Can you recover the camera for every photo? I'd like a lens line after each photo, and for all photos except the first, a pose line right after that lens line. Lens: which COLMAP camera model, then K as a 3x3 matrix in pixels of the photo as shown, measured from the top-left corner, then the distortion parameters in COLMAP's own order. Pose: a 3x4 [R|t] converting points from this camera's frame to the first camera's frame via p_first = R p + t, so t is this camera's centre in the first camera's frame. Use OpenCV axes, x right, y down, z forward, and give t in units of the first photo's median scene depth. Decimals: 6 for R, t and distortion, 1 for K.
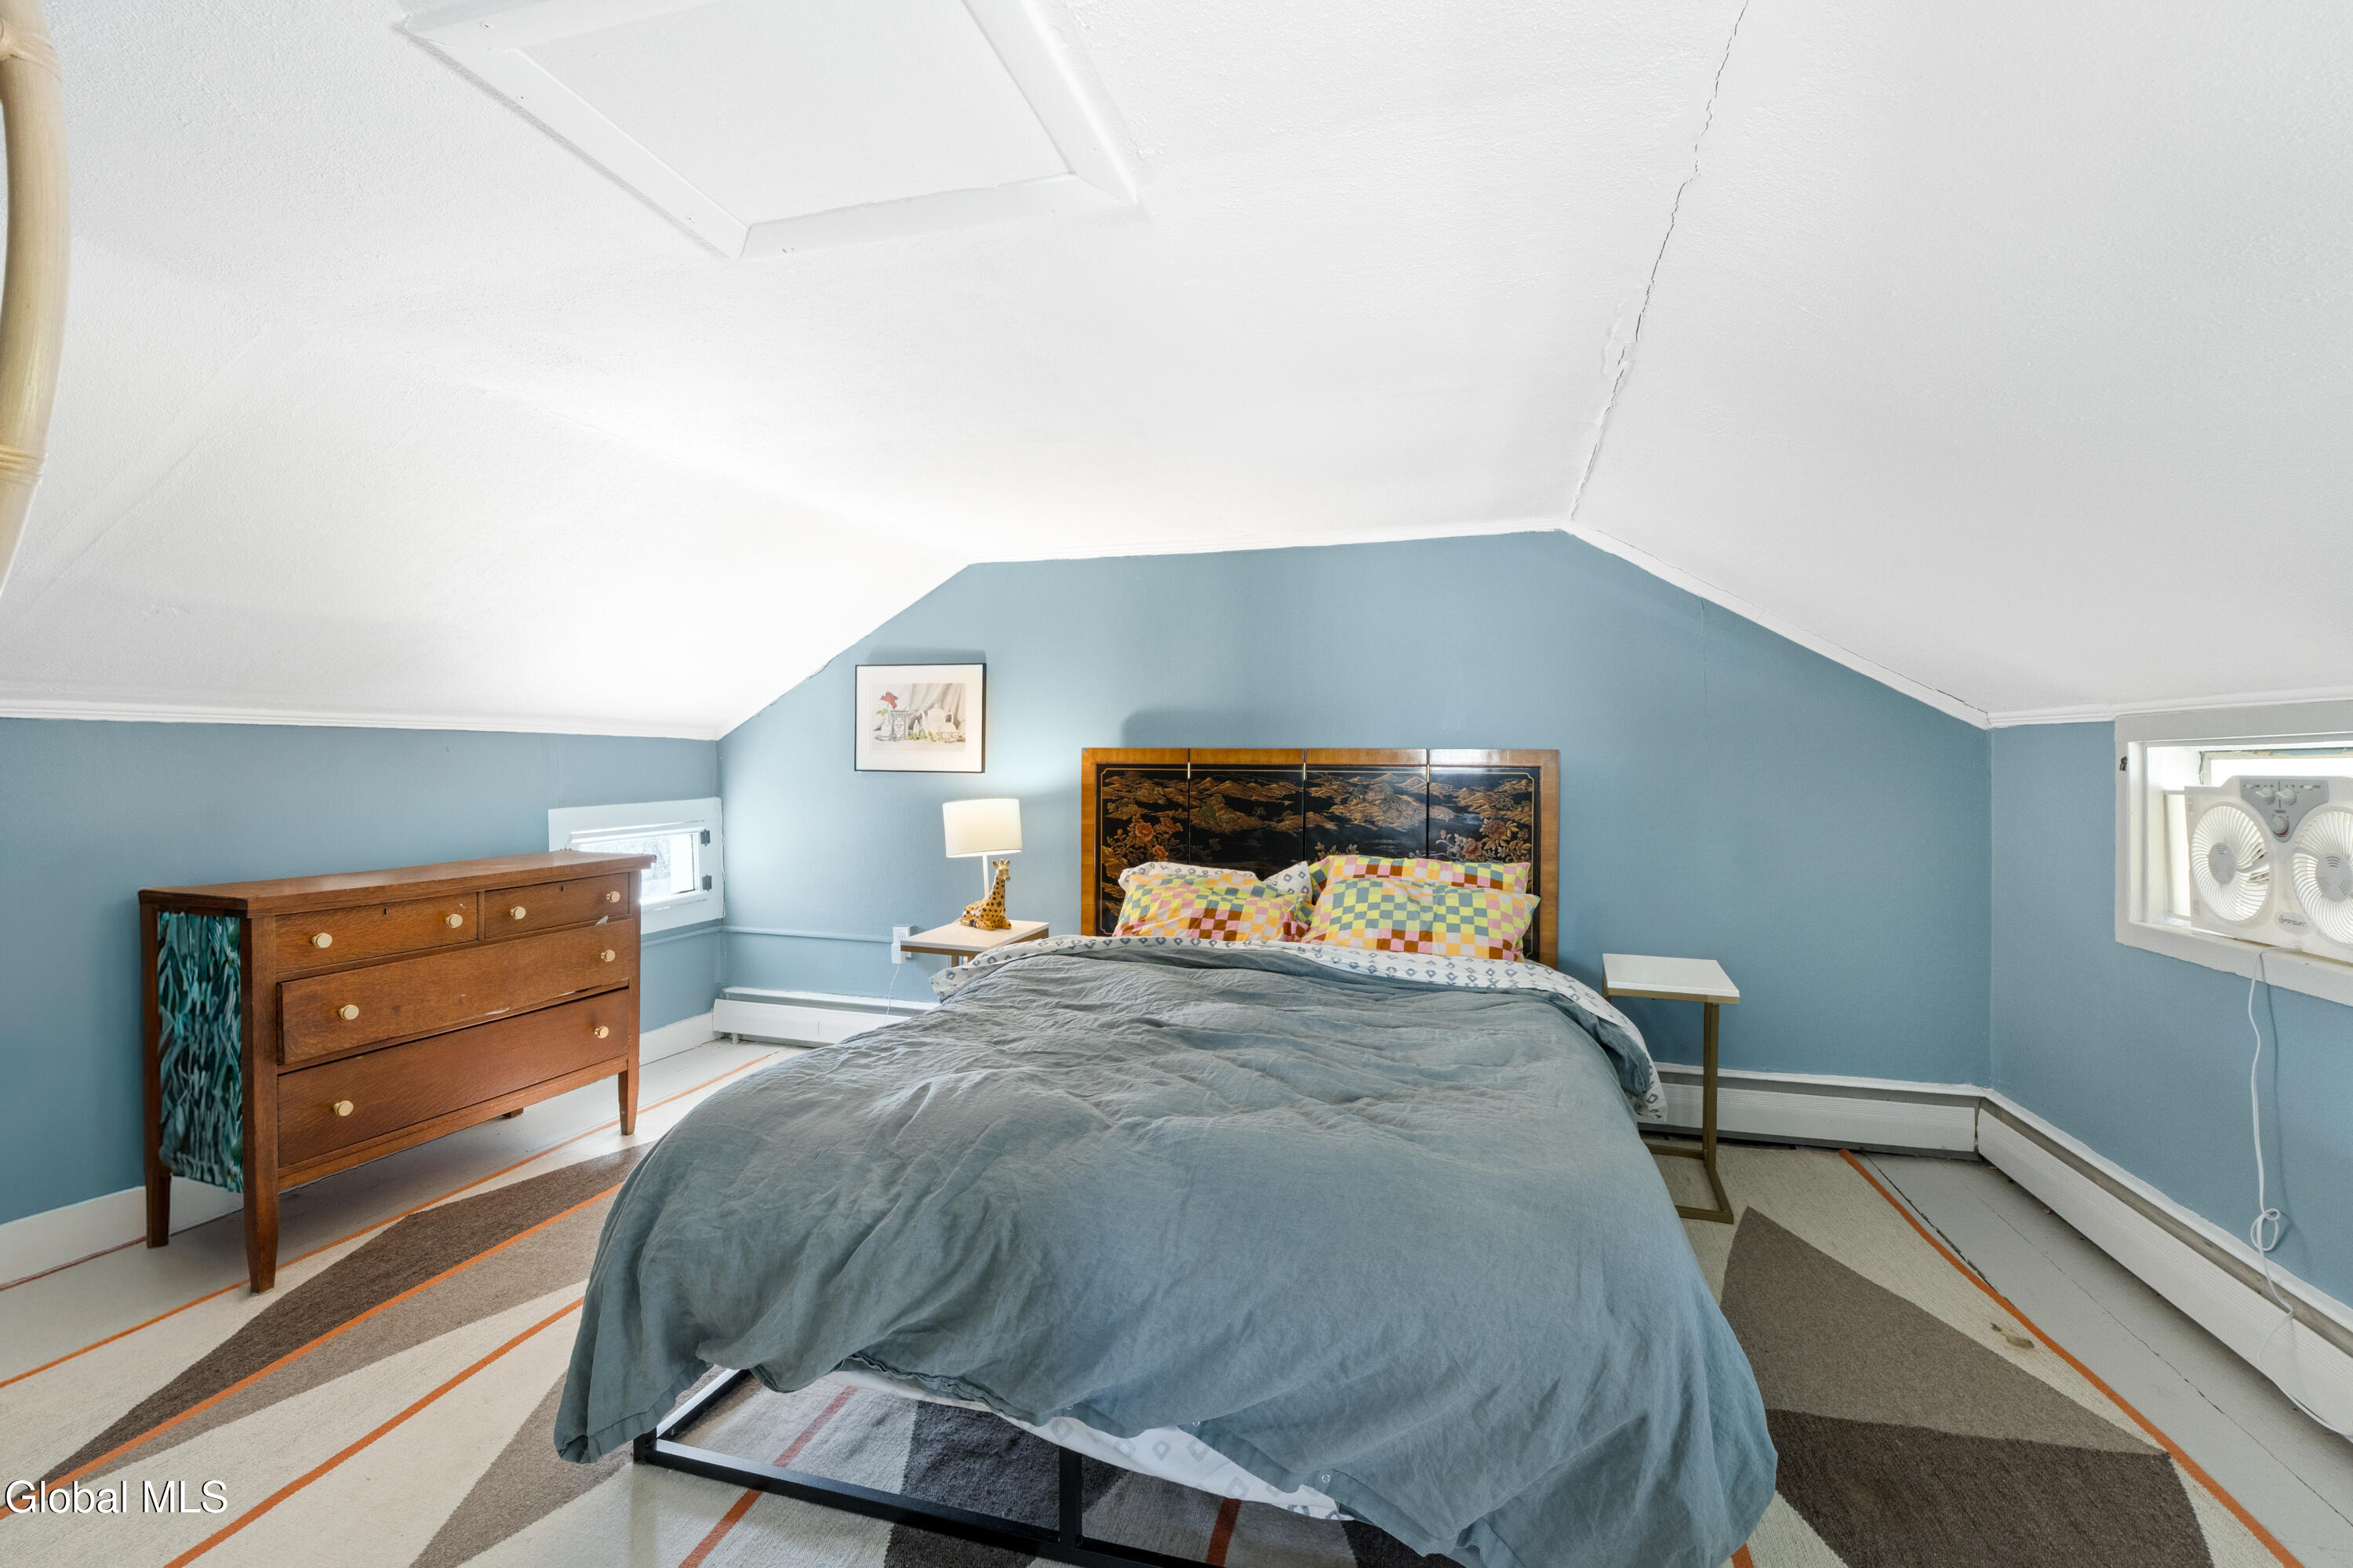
lens RADIAL K [[1018.4, 0, 1178.4], [0, 1018.4, 773.4], [0, 0, 1]] dist [-0.007212, 0.000121]
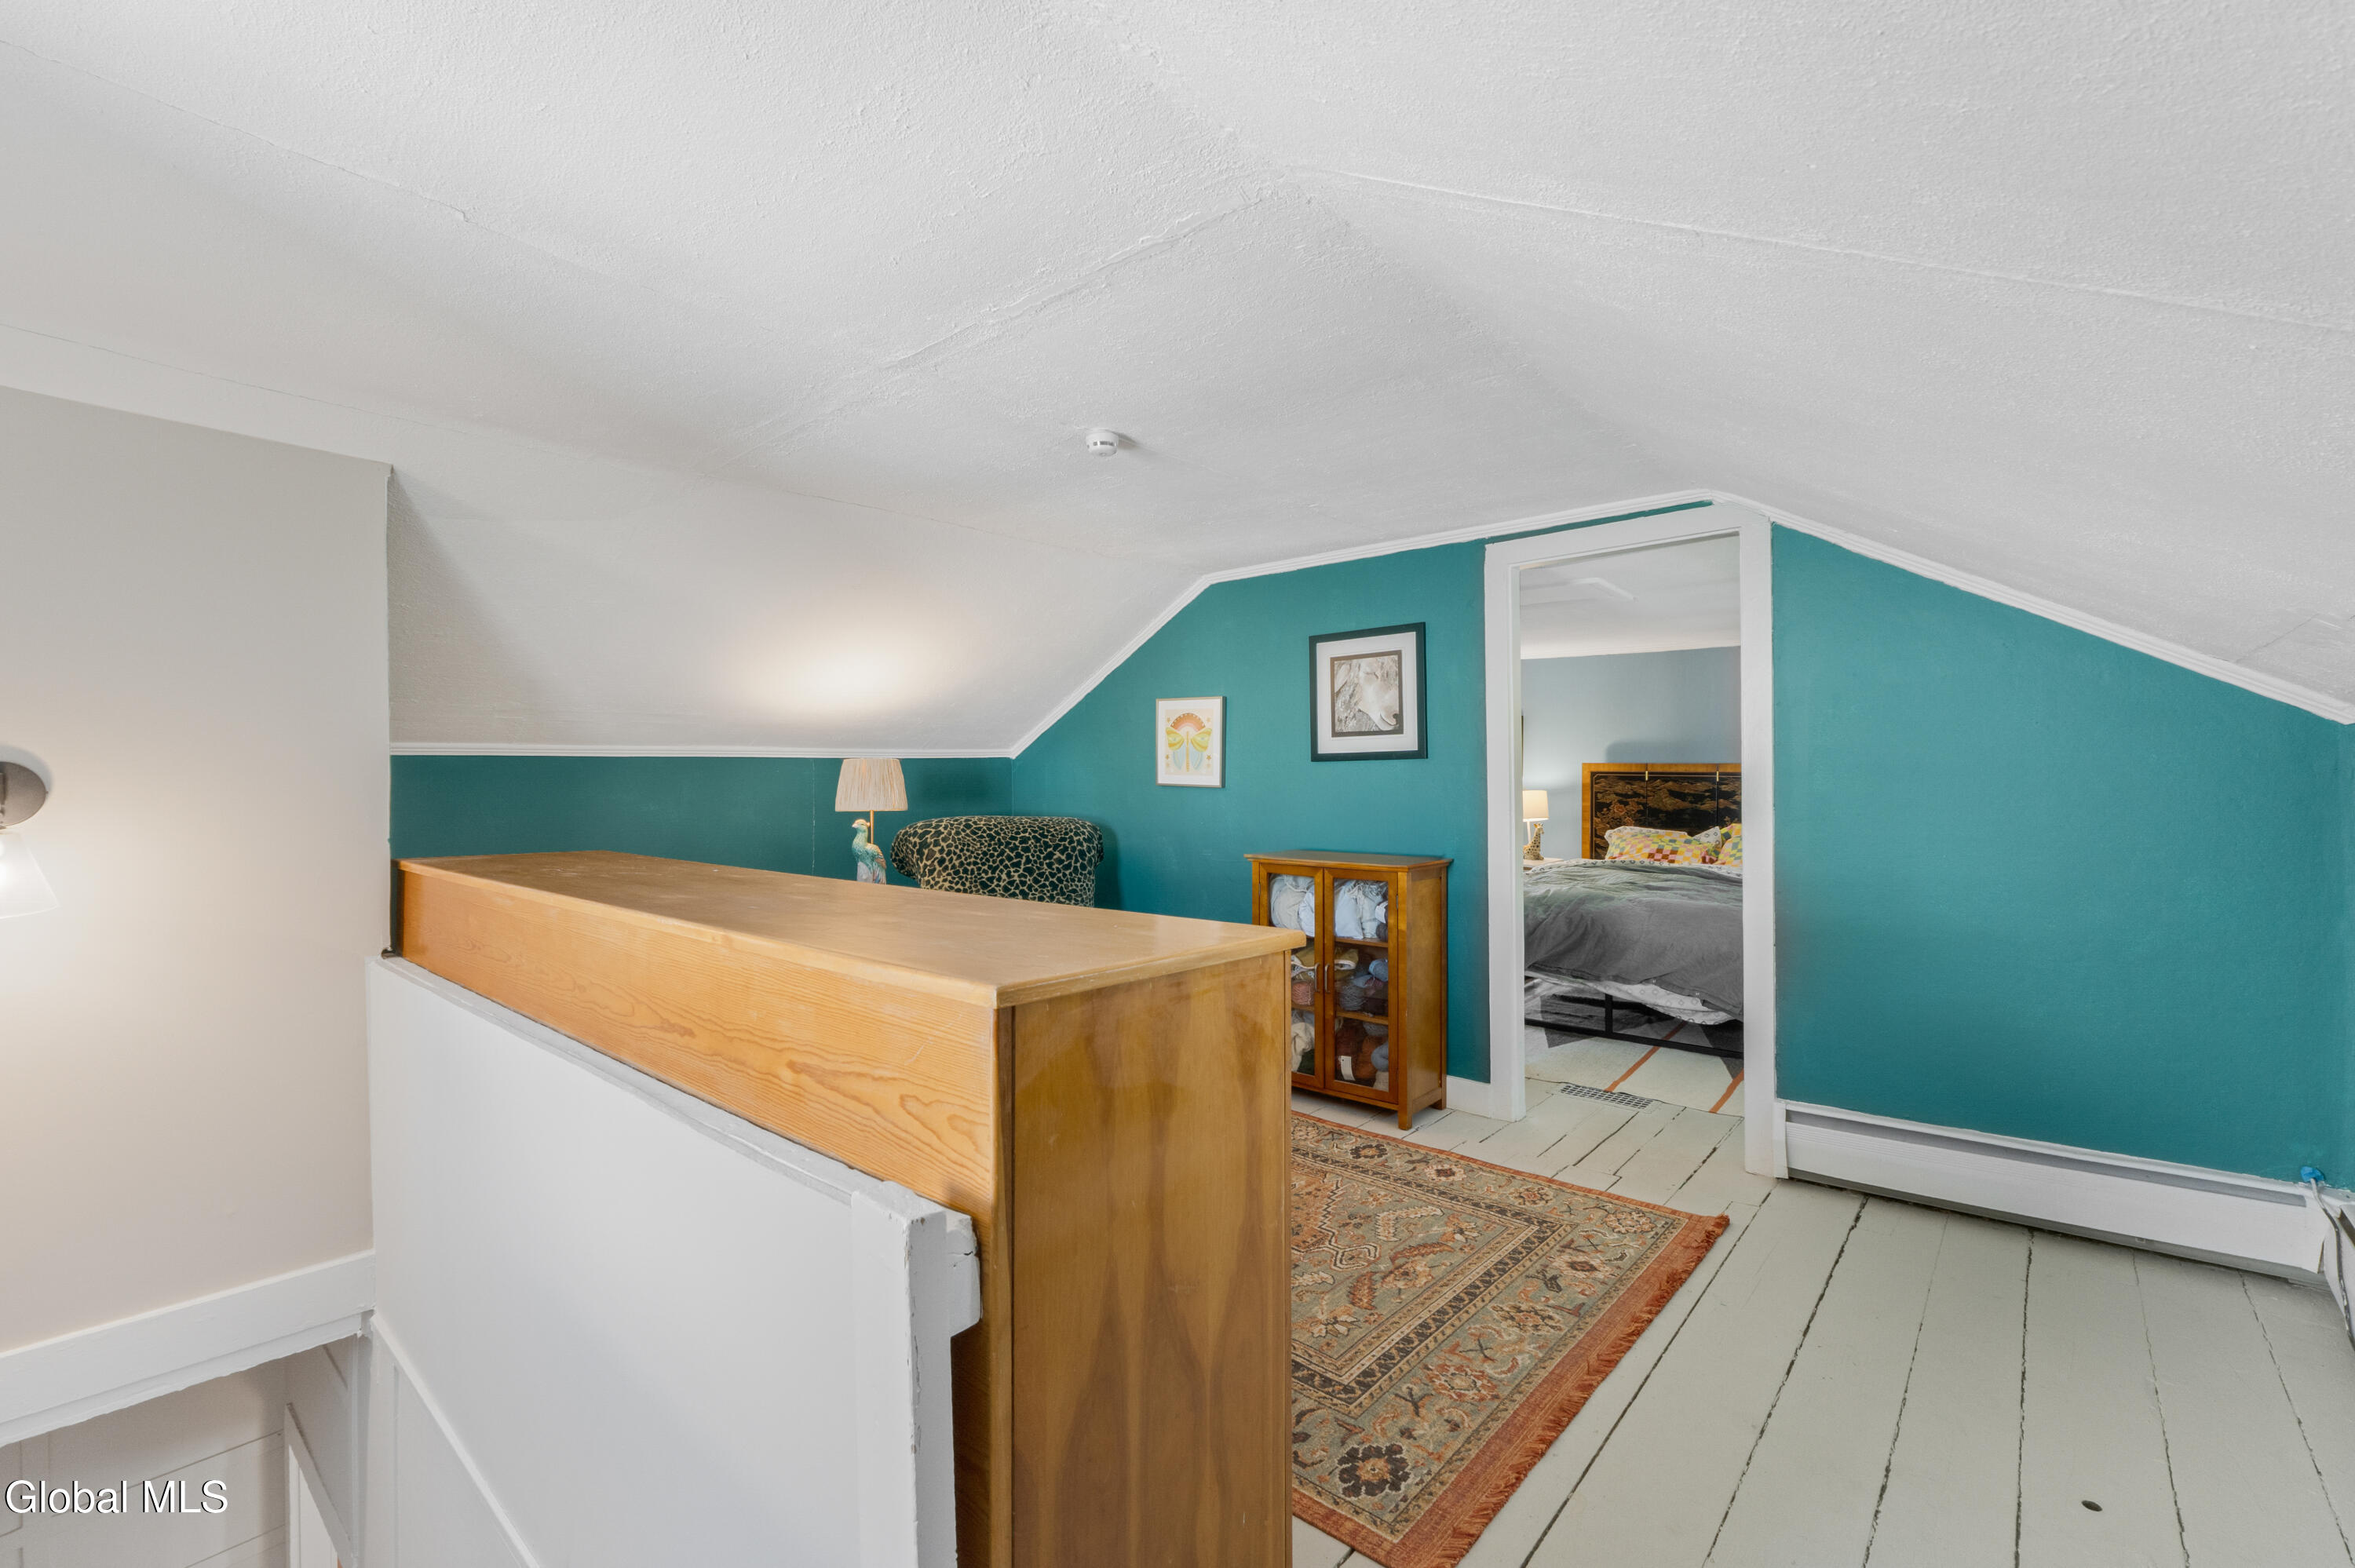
lens RADIAL K [[1019.1, 0, 1190.6], [0, 1019.1, 765.6], [0, 0, 1]] dist [-0.007212, 0.000121]
pose [[0.919798, -0.004577, -0.392365, -0.025989], [-0.001073, 0.999899, -0.014179, 0.005579], [0.392391, 0.013463, 0.919700, -0.999246]]
